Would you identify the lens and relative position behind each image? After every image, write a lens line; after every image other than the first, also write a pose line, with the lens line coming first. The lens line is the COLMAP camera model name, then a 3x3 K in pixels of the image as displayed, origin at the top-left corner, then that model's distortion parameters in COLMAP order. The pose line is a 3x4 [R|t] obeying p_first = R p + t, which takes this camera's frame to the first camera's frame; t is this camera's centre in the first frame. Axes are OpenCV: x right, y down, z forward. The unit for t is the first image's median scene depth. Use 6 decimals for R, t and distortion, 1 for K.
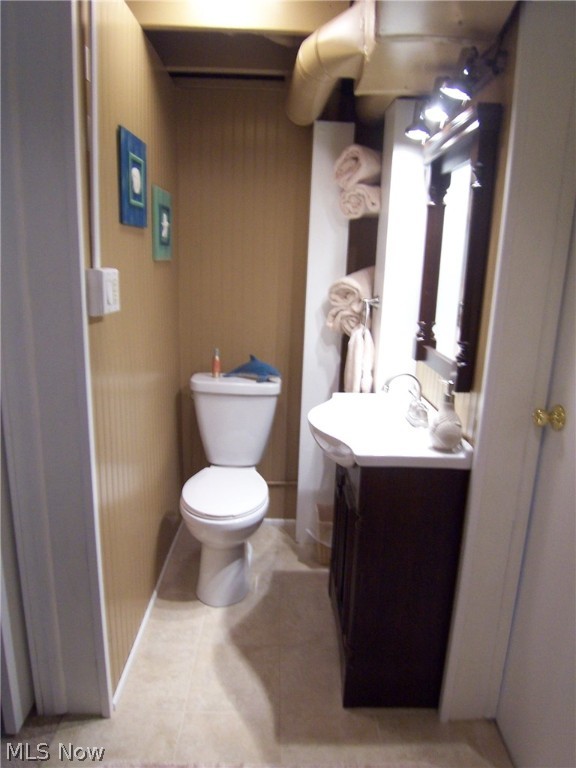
lens RADIAL K [[516.9, 0, 290.1], [0, 516.9, 382.0], [0, 0, 1]] dist [-0.043403, -0.008622]
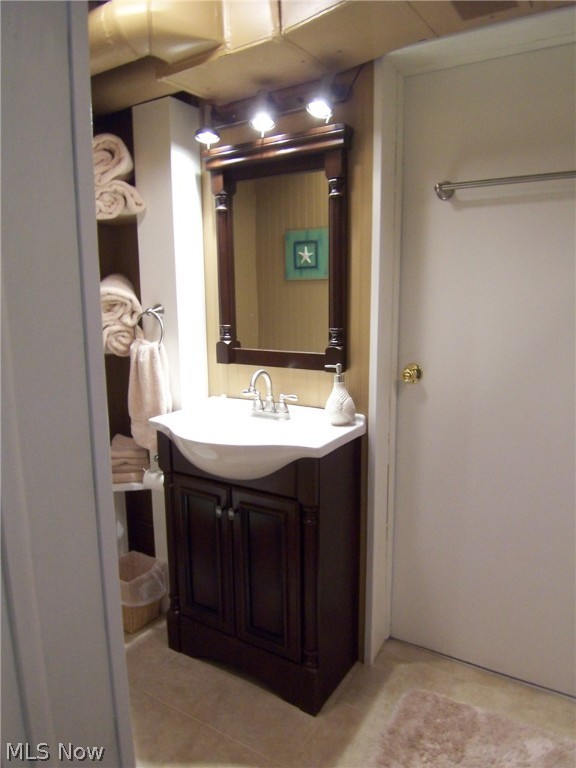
lens RADIAL K [[516.9, 0, 293.7], [0, 516.9, 381.6], [0, 0, 1]] dist [-0.043403, -0.008622]
pose [[0.533130, -0.167873, 0.829211, -0.477628], [0.219932, 0.973920, 0.055766, -0.031813], [-0.816947, 0.152639, 0.556146, 0.314914]]
